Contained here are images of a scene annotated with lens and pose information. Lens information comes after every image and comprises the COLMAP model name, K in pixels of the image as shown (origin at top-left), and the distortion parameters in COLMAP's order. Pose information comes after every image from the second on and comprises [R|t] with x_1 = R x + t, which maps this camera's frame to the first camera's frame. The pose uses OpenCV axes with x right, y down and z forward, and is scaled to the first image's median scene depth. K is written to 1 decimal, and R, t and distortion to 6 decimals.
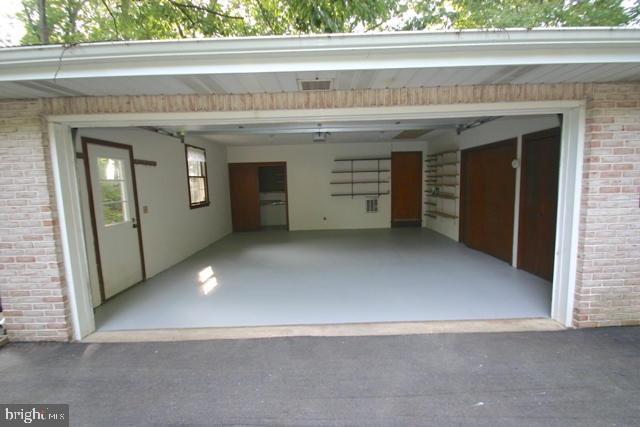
lens RADIAL K [[297.4, 0, 320.0], [0, 297.4, 213.5], [0, 0, 1]] dist [-0.001227, -0.000667]
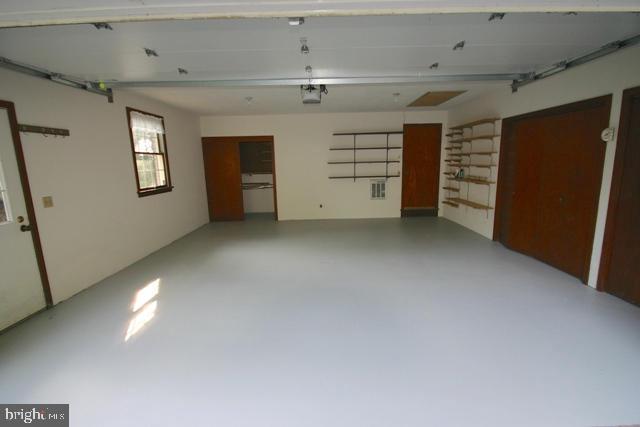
lens RADIAL K [[297.4, 0, 320.0], [0, 297.4, 213.5], [0, 0, 1]] dist [-0.001227, -0.000667]
pose [[0.999978, 0.003951, 0.005323, 0.010447], [-0.004303, 0.997689, 0.067815, -0.020542], [-0.005043, -0.067837, 0.997684, 0.196809]]
